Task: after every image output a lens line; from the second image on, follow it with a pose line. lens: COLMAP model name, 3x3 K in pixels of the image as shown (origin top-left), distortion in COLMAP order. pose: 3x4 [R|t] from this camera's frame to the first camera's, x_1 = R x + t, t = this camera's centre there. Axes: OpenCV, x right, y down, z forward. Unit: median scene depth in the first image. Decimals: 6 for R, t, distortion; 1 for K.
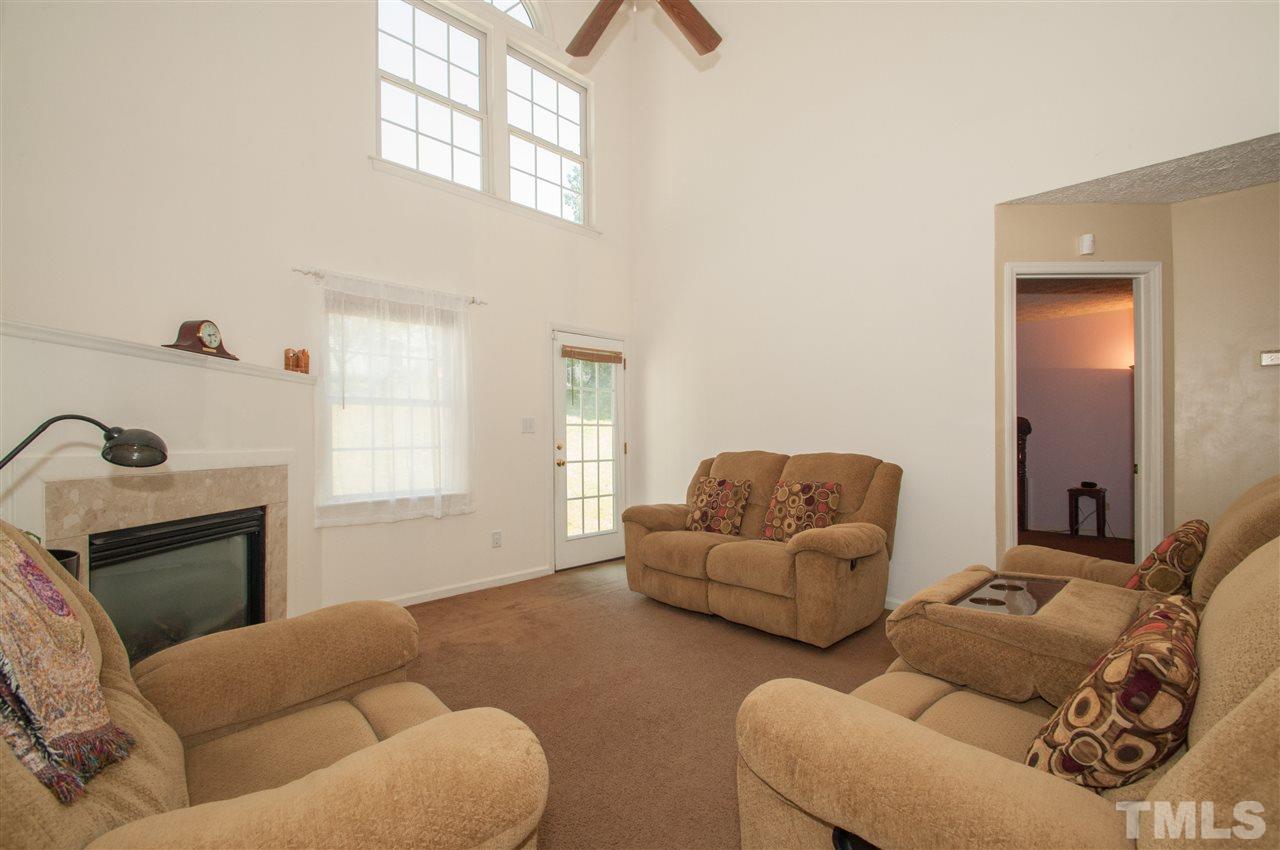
lens RADIAL K [[559.3, 0, 640.6], [0, 559.3, 443.3], [0, 0, 1]] dist [-0.007787, -0.003224]
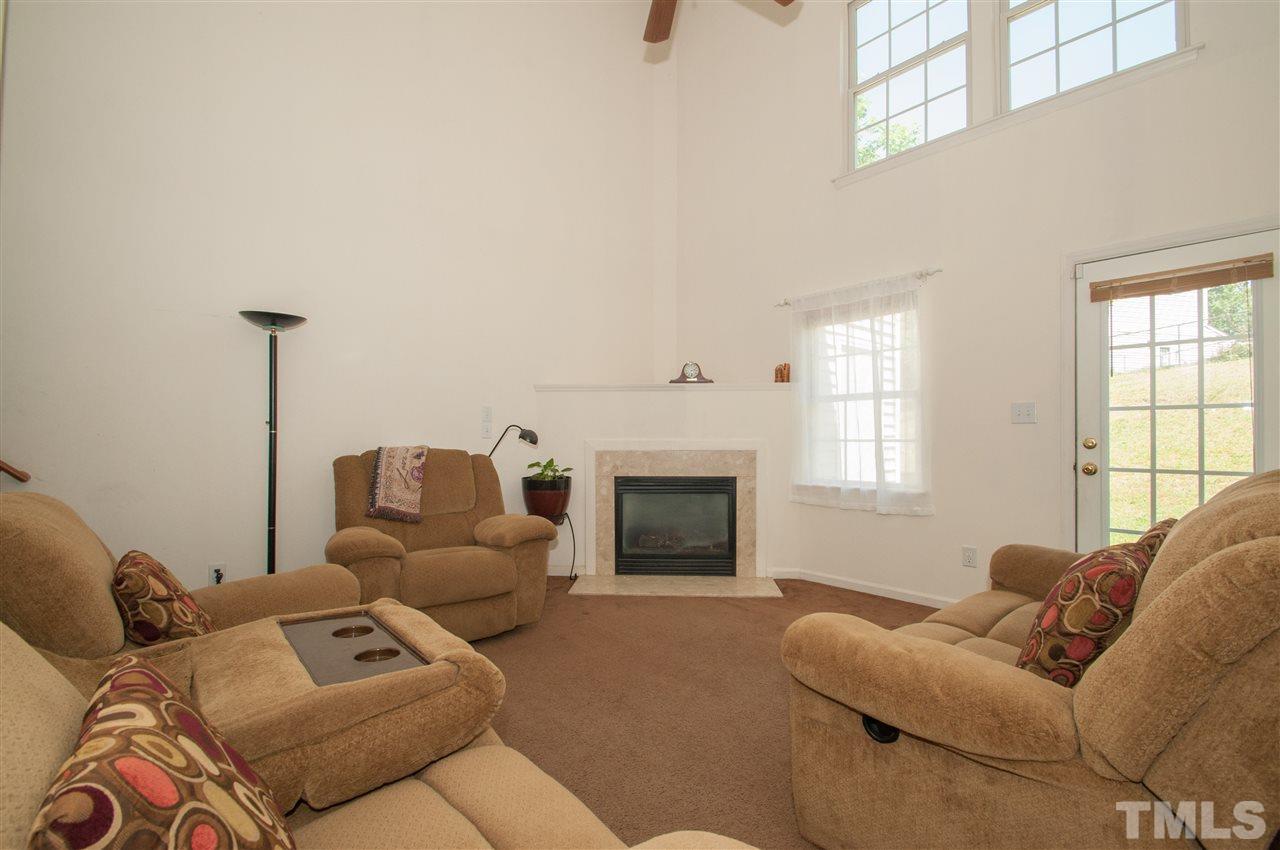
lens RADIAL K [[559.3, 0, 642.6], [0, 559.3, 437.8], [0, 0, 1]] dist [-0.007787, -0.003224]
pose [[-0.056939, 0.020130, -0.998175, 0.626283], [-0.000541, 0.999796, 0.020194, -0.016589], [0.998377, 0.001690, -0.056917, 0.640664]]
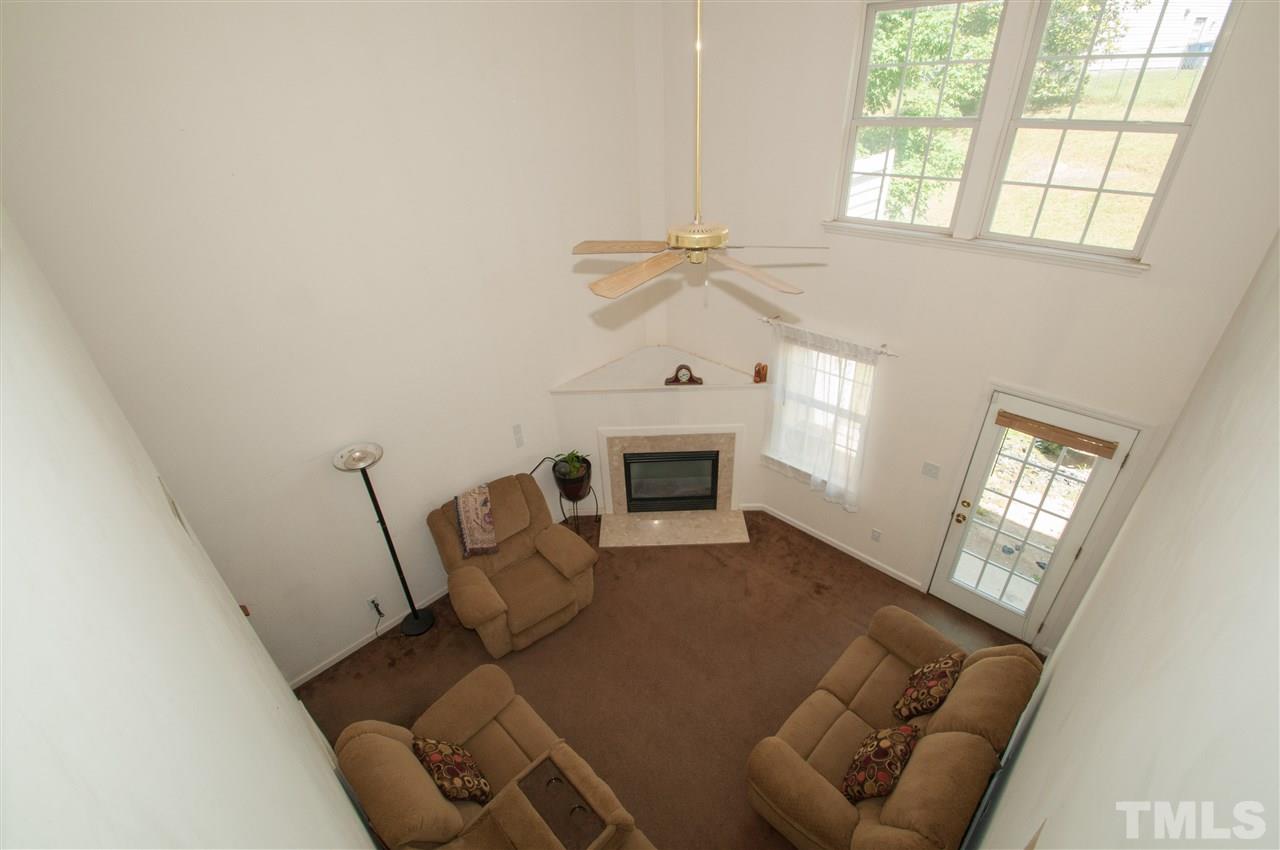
lens RADIAL K [[559.3, 0, 638.8], [0, 559.3, 438.9], [0, 0, 1]] dist [-0.007787, -0.003224]
pose [[0.013985, 0.547252, -0.836851, 0.678920], [0.039258, 0.835987, 0.547343, -0.739935], [0.999131, -0.040508, -0.009793, 0.573789]]
